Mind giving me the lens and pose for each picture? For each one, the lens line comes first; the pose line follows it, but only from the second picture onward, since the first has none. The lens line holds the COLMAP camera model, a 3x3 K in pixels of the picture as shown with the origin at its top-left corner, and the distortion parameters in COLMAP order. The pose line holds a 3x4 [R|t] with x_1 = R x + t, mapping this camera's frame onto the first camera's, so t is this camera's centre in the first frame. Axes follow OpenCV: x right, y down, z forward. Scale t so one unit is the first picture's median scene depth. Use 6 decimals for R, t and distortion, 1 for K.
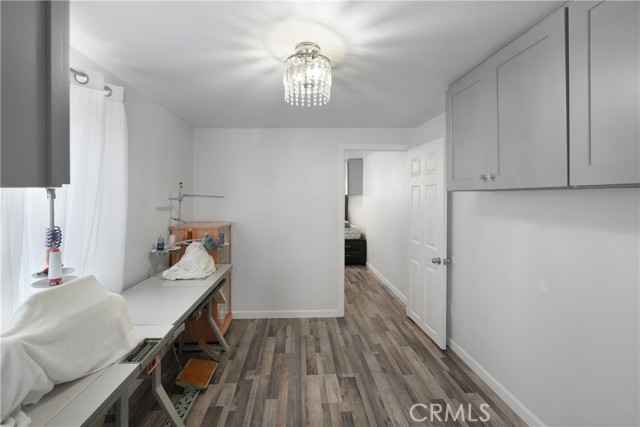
lens RADIAL K [[257.8, 0, 319.9], [0, 257.8, 201.3], [0, 0, 1]] dist [0.011623, 0.000263]
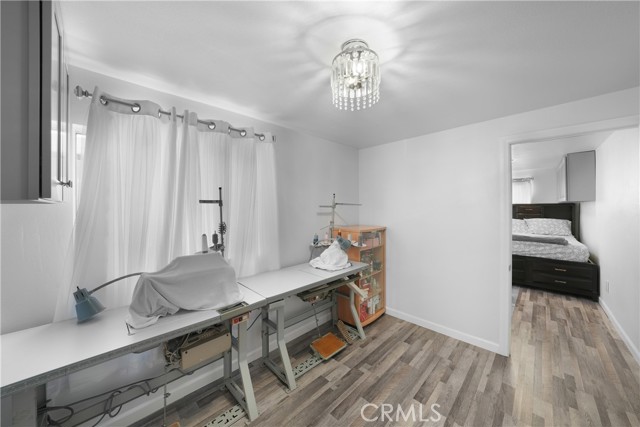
lens RADIAL K [[225.1, 0, 319.4], [0, 225.1, 204.1], [0, 0, 1]] dist [-0.000302, 0.000395]
pose [[0.724152, -0.006631, -0.689609, 0.197435], [-0.006916, 0.999834, -0.016876, -0.001957], [0.689606, 0.016990, 0.723985, 0.134511]]
